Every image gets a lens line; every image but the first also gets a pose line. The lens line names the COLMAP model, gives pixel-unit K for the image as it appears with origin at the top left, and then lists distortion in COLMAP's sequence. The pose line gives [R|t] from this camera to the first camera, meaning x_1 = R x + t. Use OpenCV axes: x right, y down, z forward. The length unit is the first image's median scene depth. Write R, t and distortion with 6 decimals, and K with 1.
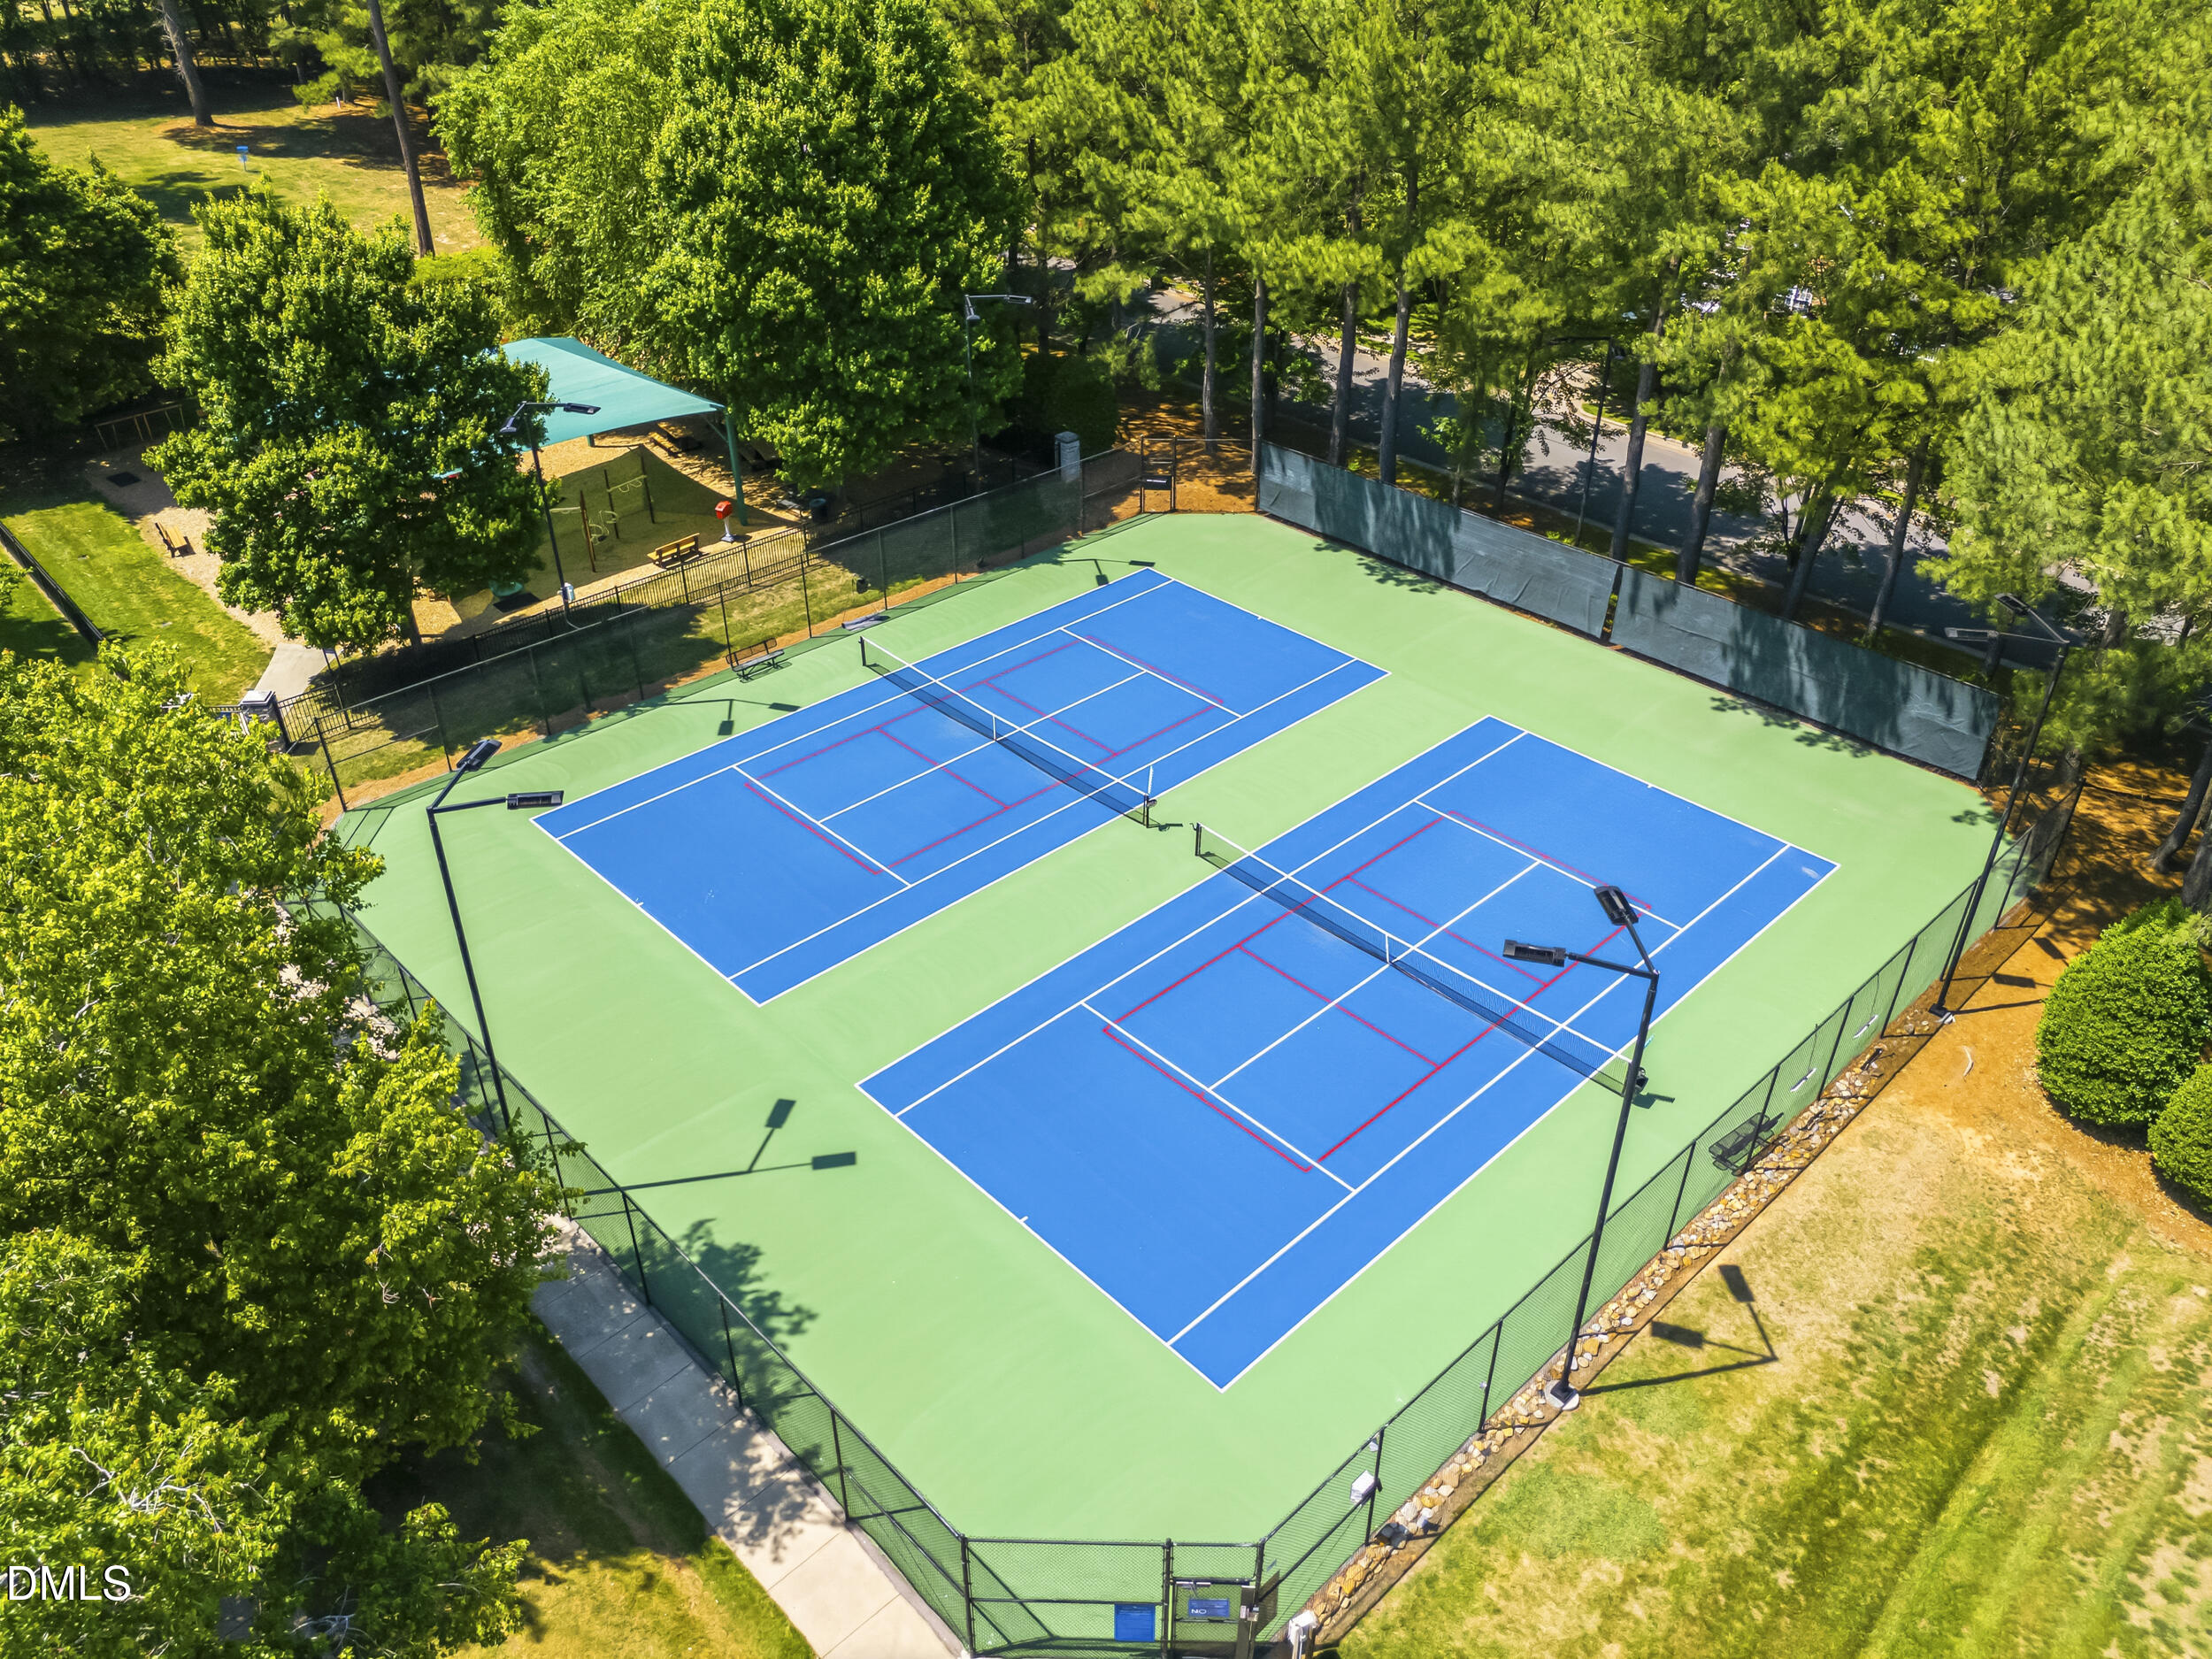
lens RADIAL K [[1638.9, 0, 1106.0], [0, 1638.9, 829.5], [0, 0, 1]] dist [0.055991, -0.050764]
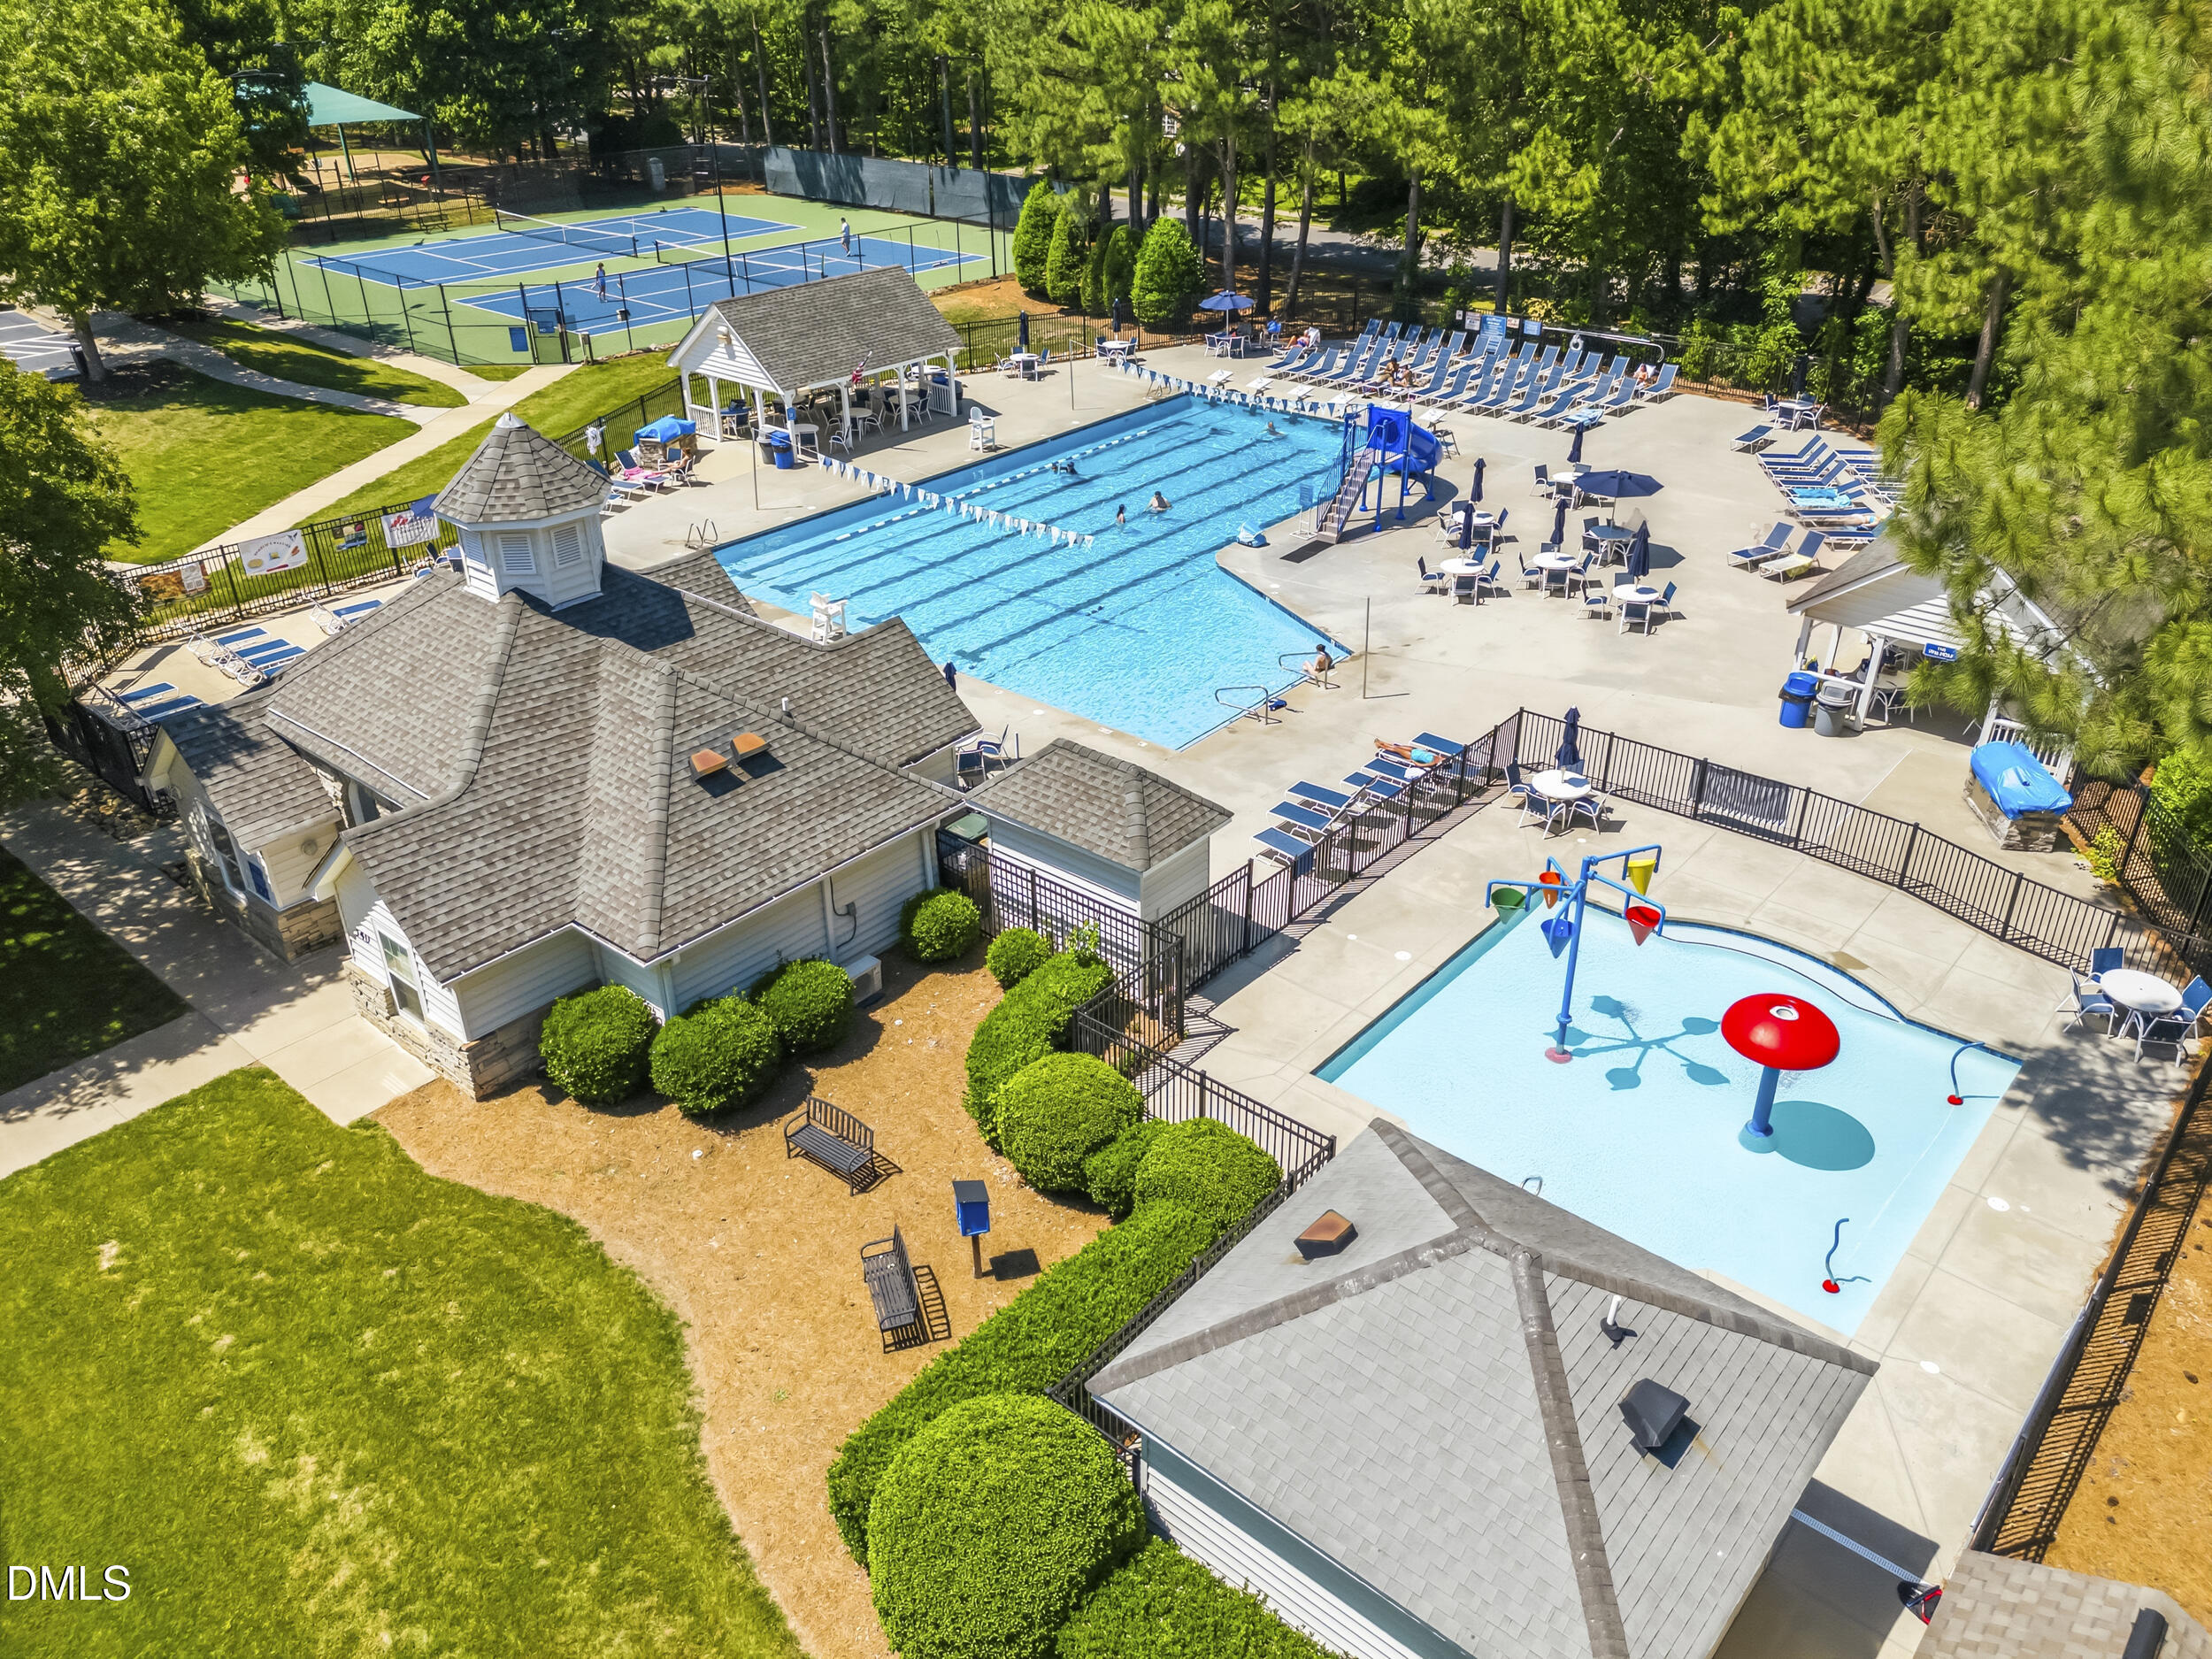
lens RADIAL K [[1638.9, 0, 1106.0], [0, 1638.9, 829.5], [0, 0, 1]] dist [0.055991, -0.050764]
pose [[0.995394, -0.062484, 0.072706, 0.314936], [0.068453, 0.994217, -0.082742, 0.705885], [-0.067115, 0.087338, 0.993915, -0.717052]]
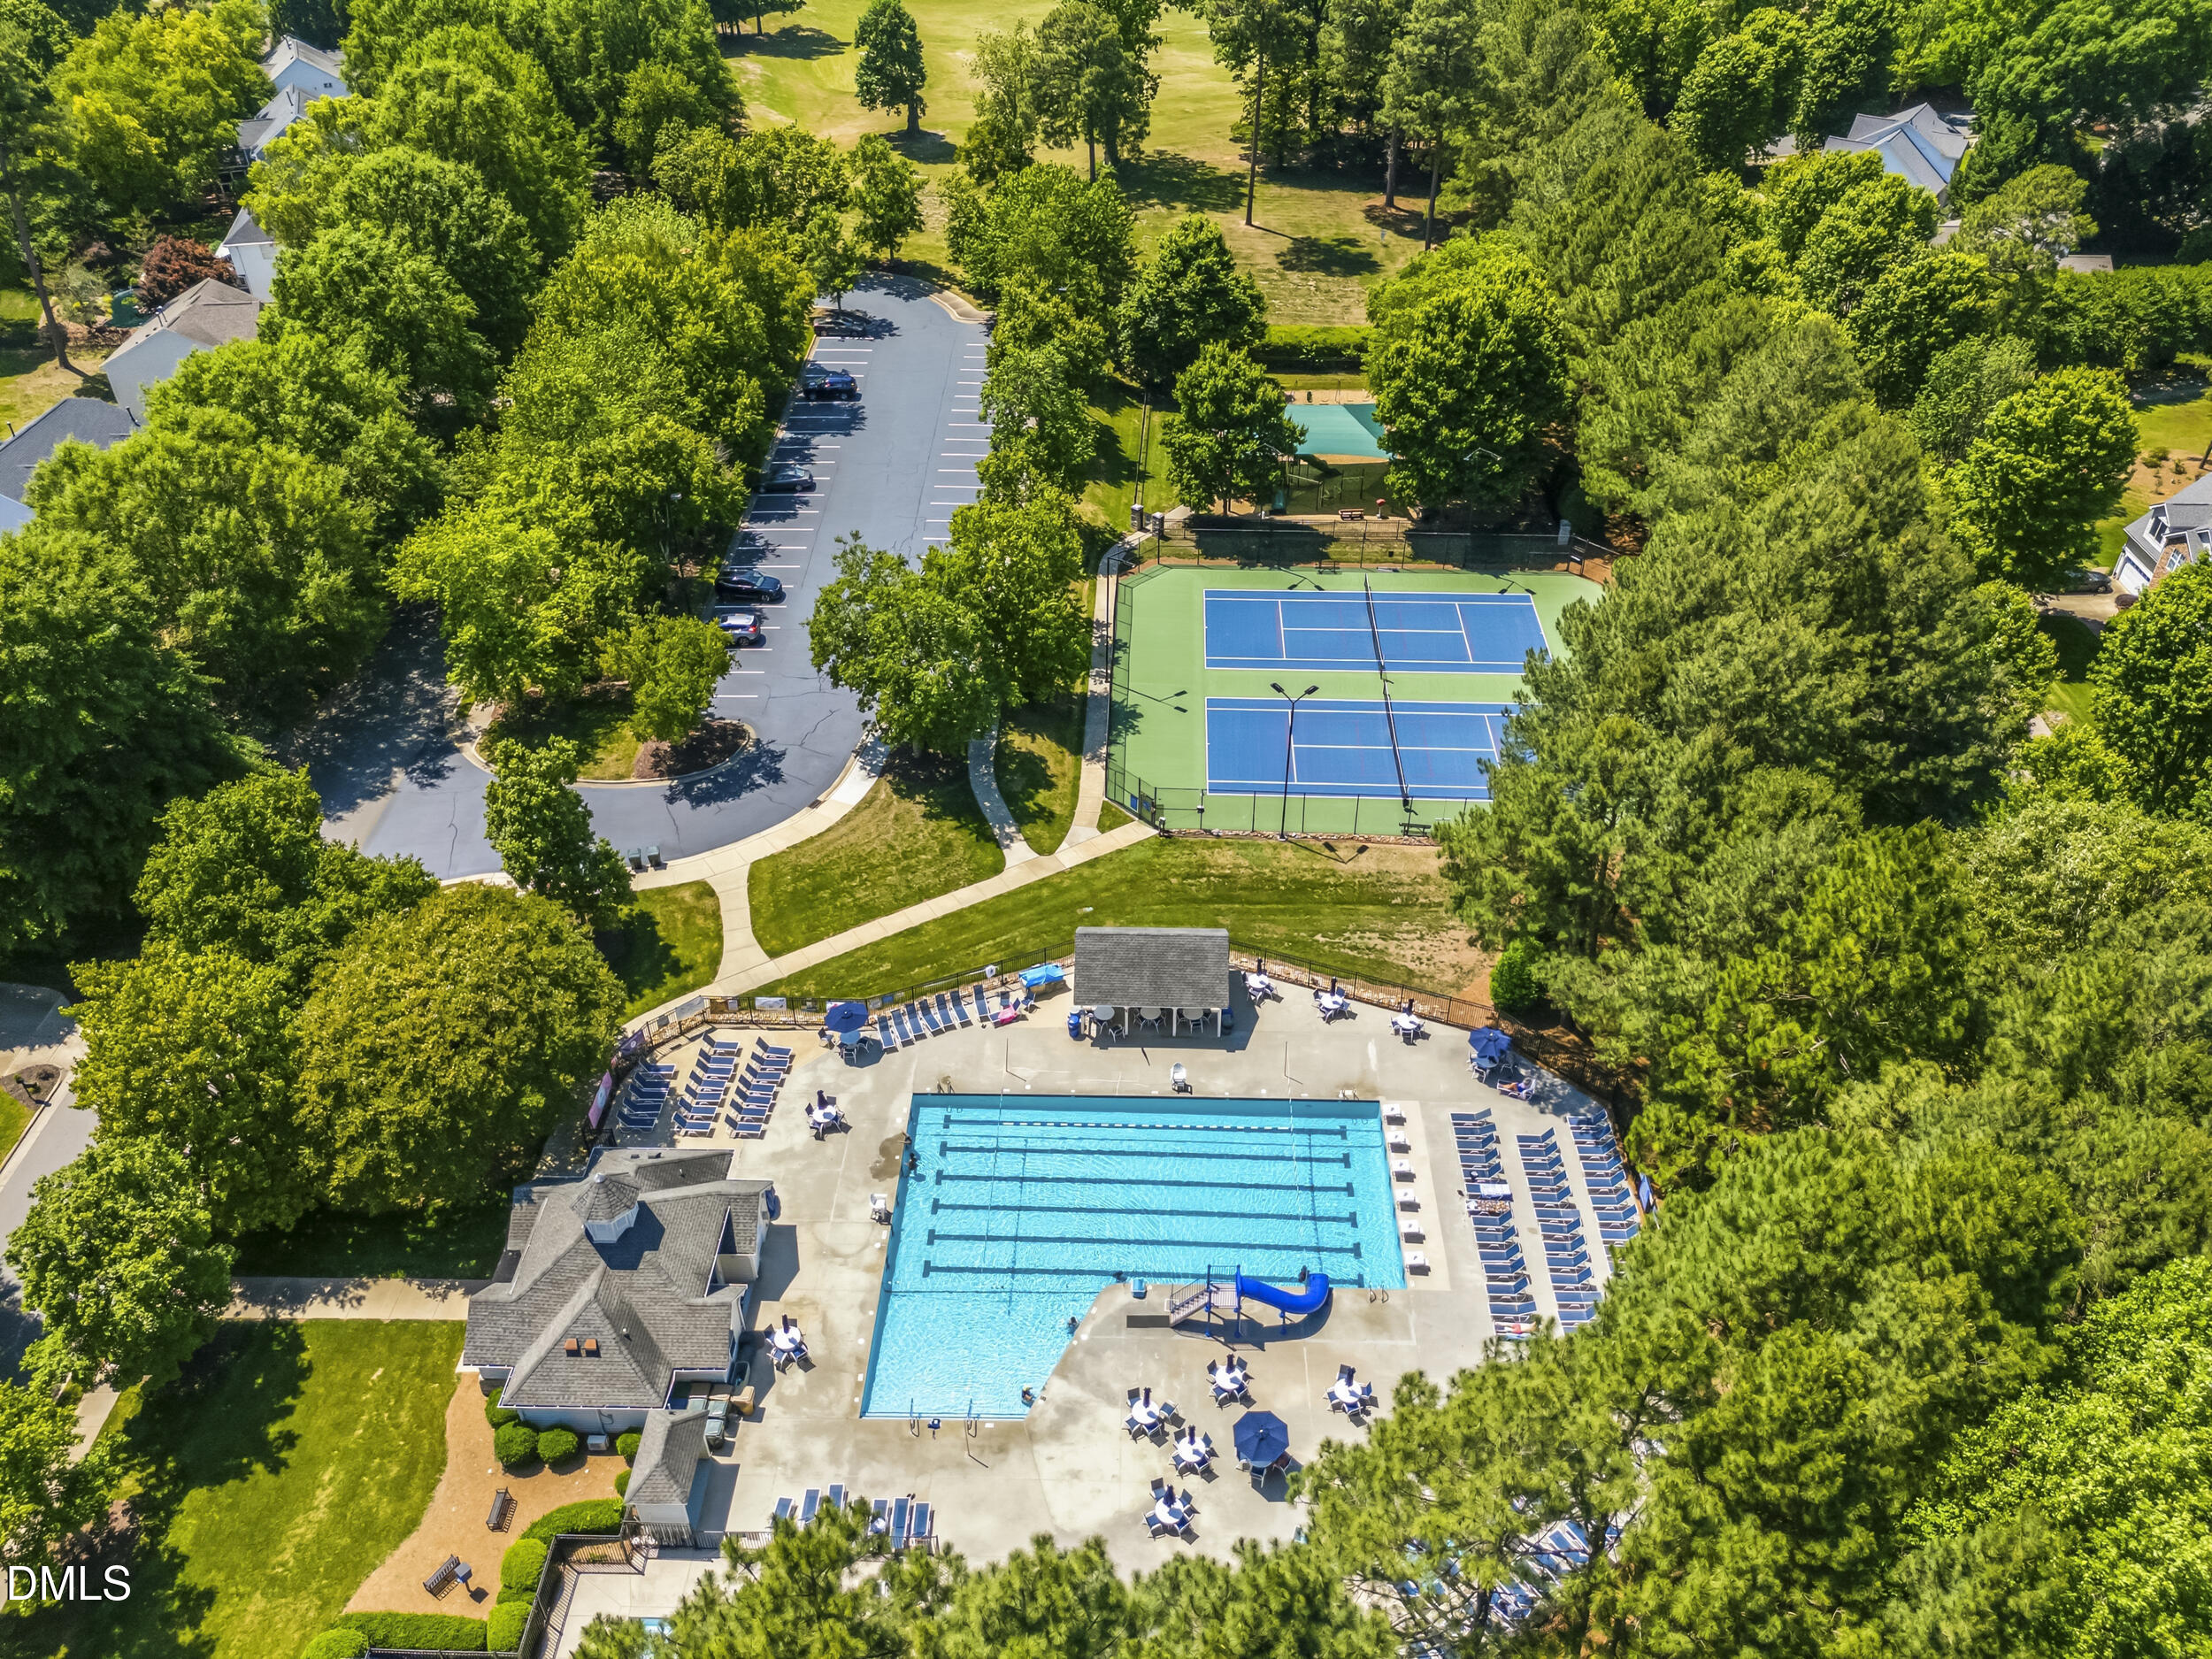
lens RADIAL K [[1638.9, 0, 1106.0], [0, 1638.9, 829.5], [0, 0, 1]] dist [0.055991, -0.050764]
pose [[0.699134, 0.434608, -0.567739, 1.047736], [-0.396207, 0.896479, 0.198357, -0.104575], [0.595174, 0.086264, 0.798954, -1.026859]]
